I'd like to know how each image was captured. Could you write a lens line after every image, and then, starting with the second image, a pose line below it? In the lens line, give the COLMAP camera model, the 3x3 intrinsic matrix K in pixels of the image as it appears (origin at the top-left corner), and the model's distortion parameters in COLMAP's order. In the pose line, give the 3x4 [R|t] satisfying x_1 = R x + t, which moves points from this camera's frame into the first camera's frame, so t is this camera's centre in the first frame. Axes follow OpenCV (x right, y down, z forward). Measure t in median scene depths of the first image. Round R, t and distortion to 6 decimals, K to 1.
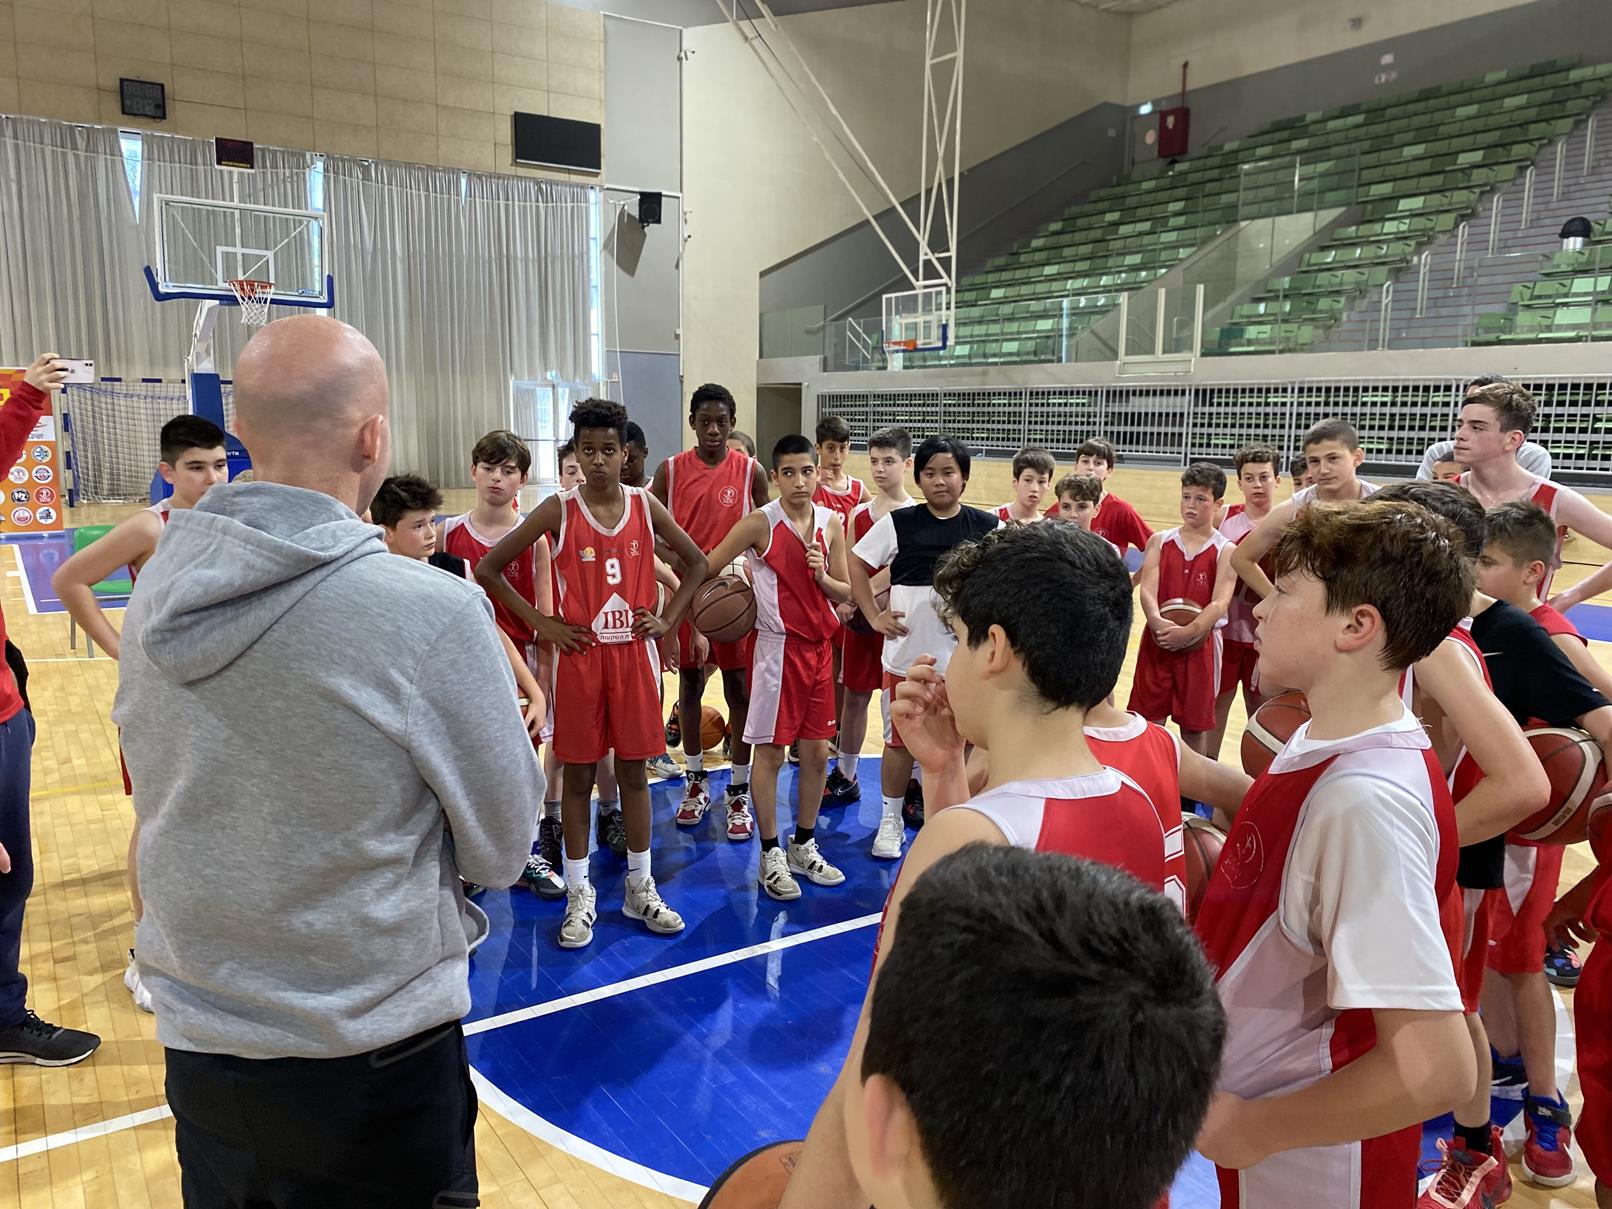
lens RADIAL K [[1236.7, 0, 829.6], [0, 1236.7, 623.7], [0, 0, 1]] dist [-0.031441, 0.018303]
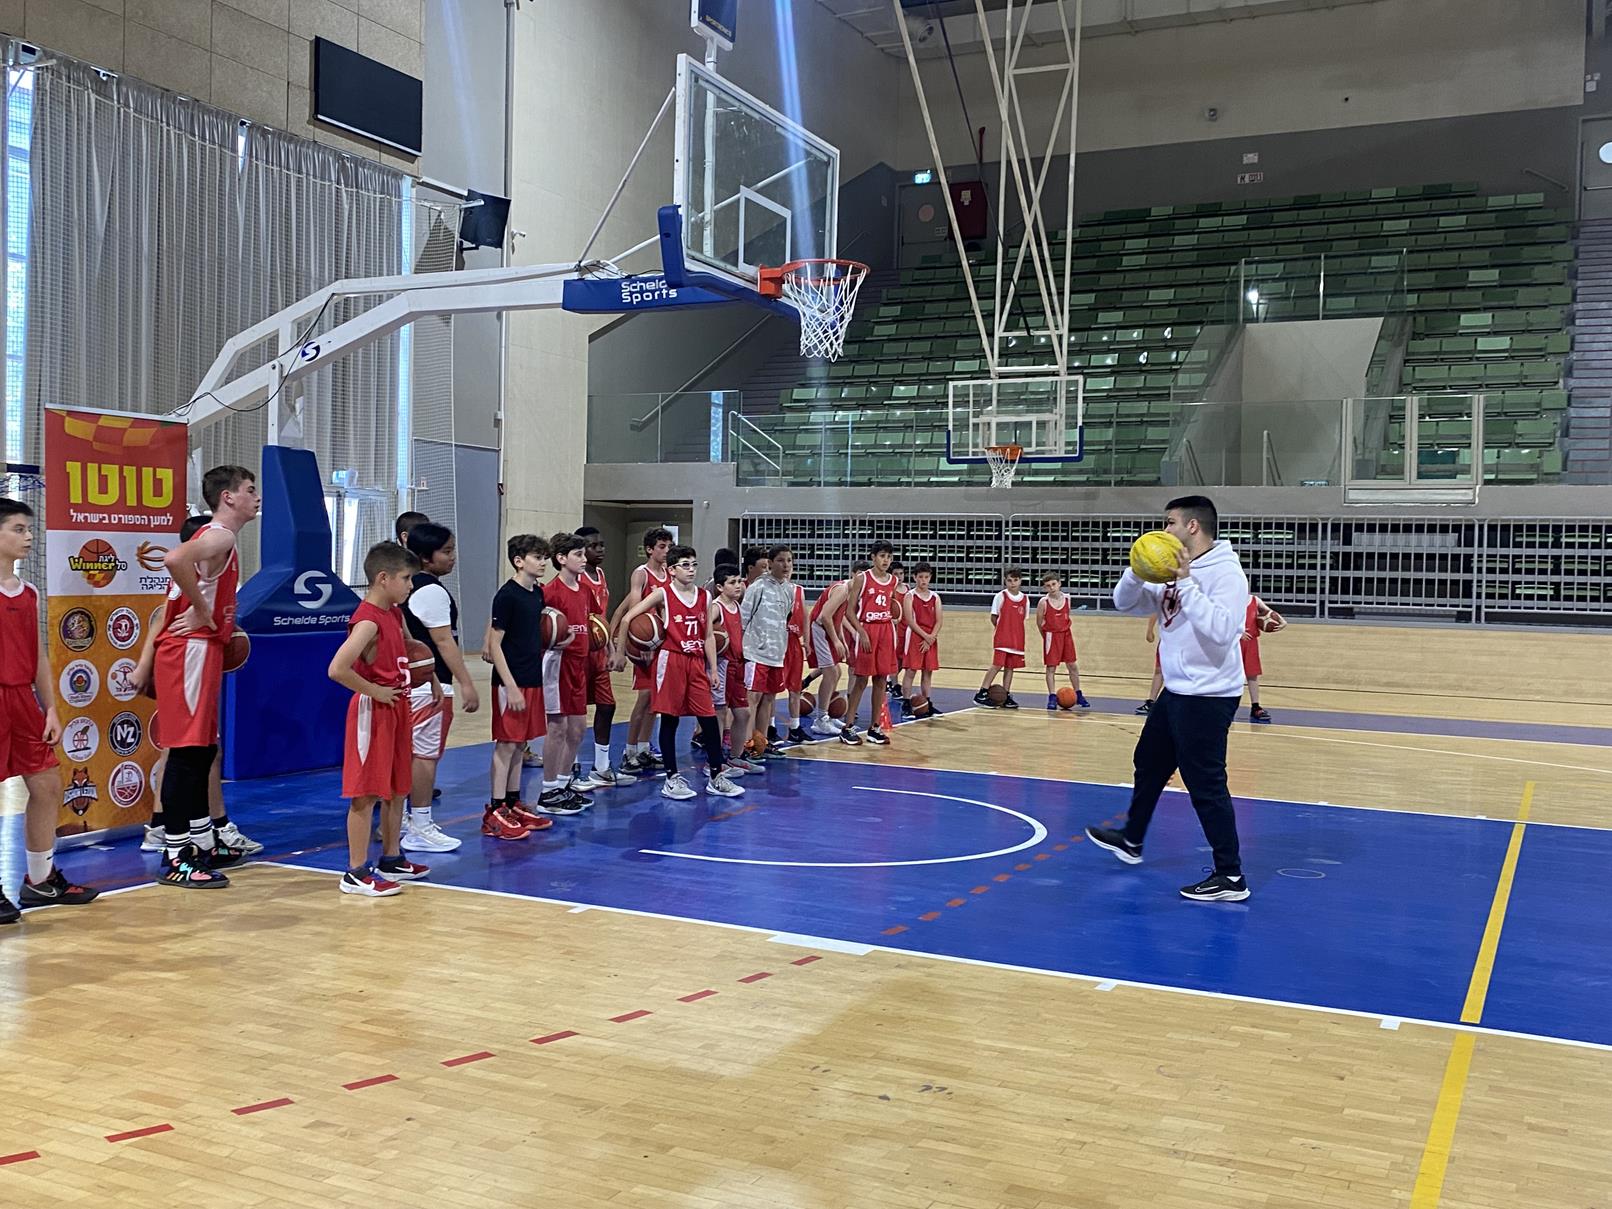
lens RADIAL K [[1524.4, 0, 776.4], [0, 1524.4, 641.2], [0, 0, 1]] dist [-0.025123, -0.009053]
pose [[0.854972, -0.021513, 0.518228, -0.447247], [0.074996, 0.993767, -0.082474, -0.049490], [-0.513223, 0.109379, 0.851257, 0.293897]]
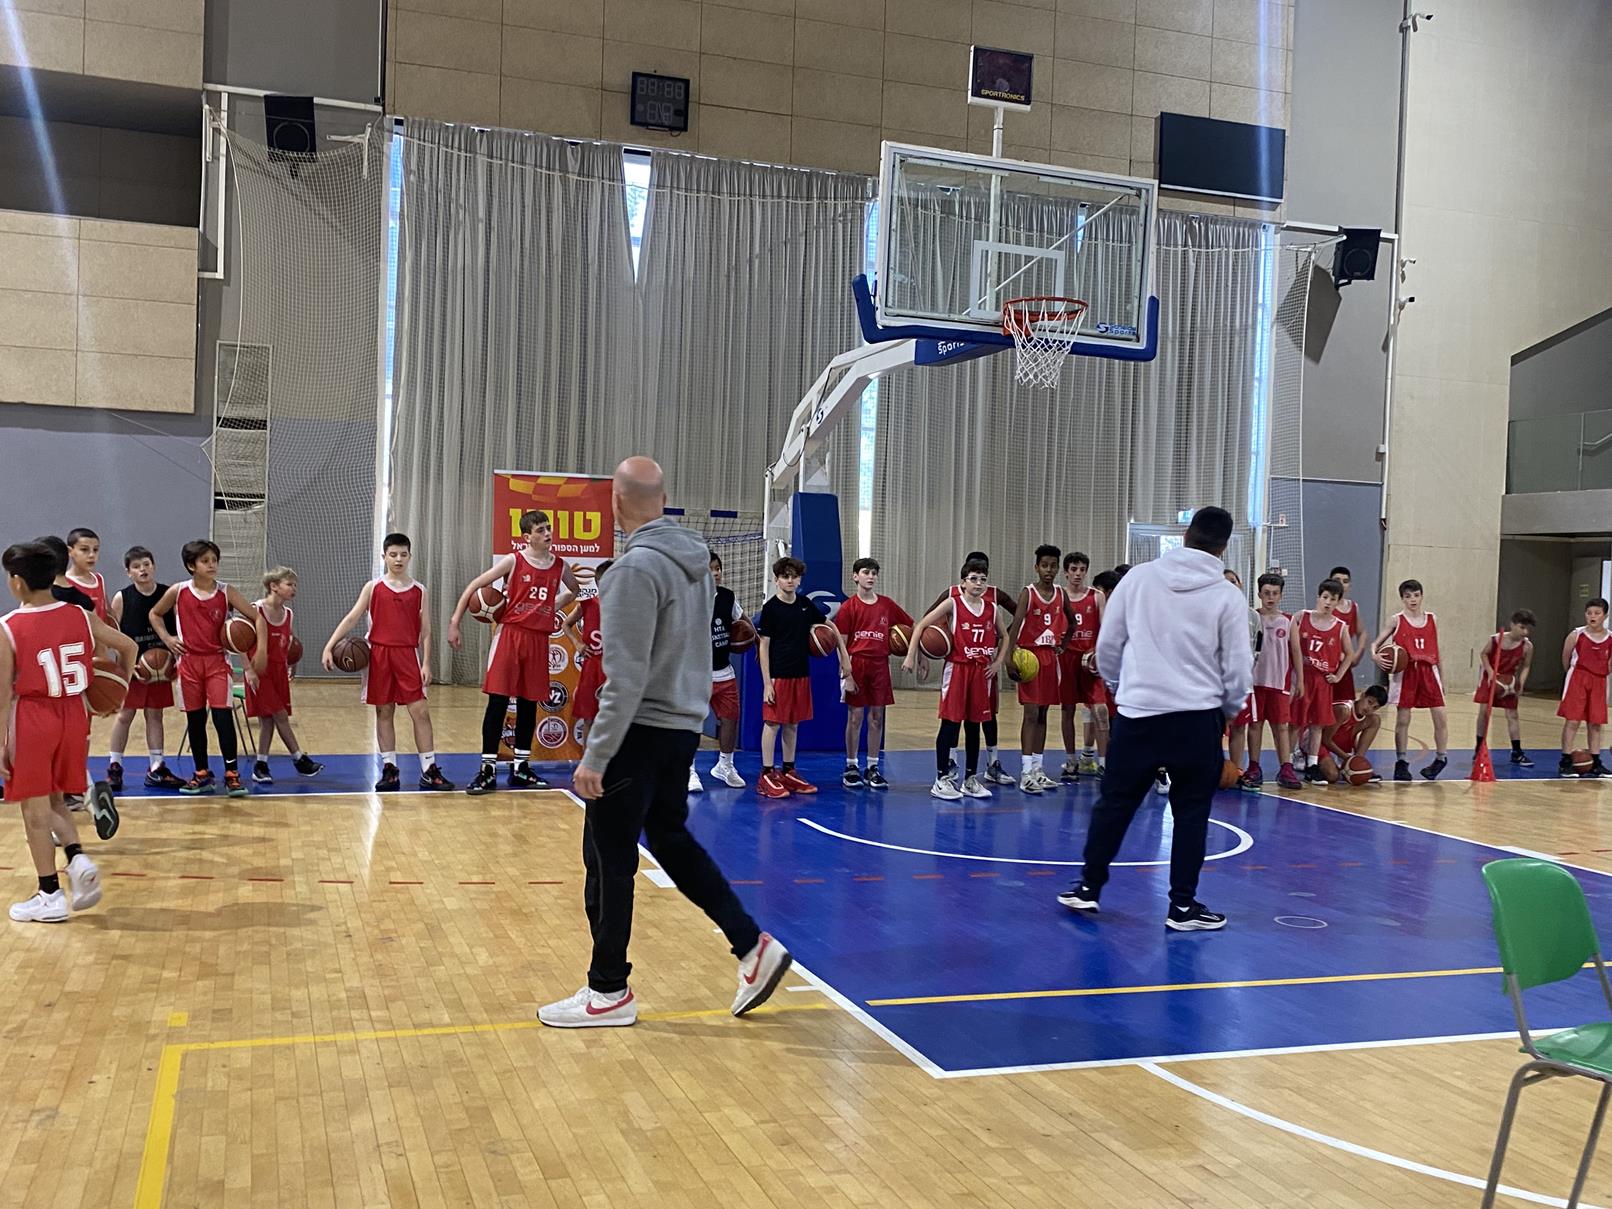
lens RADIAL K [[1524.4, 0, 776.4], [0, 1524.4, 641.2], [0, 0, 1]] dist [-0.025123, -0.009053]
pose [[0.963263, 0.026323, -0.267266, -0.228871], [-0.060346, 0.990951, -0.119895, -0.033710], [0.261691, 0.131619, 0.956135, 0.219959]]
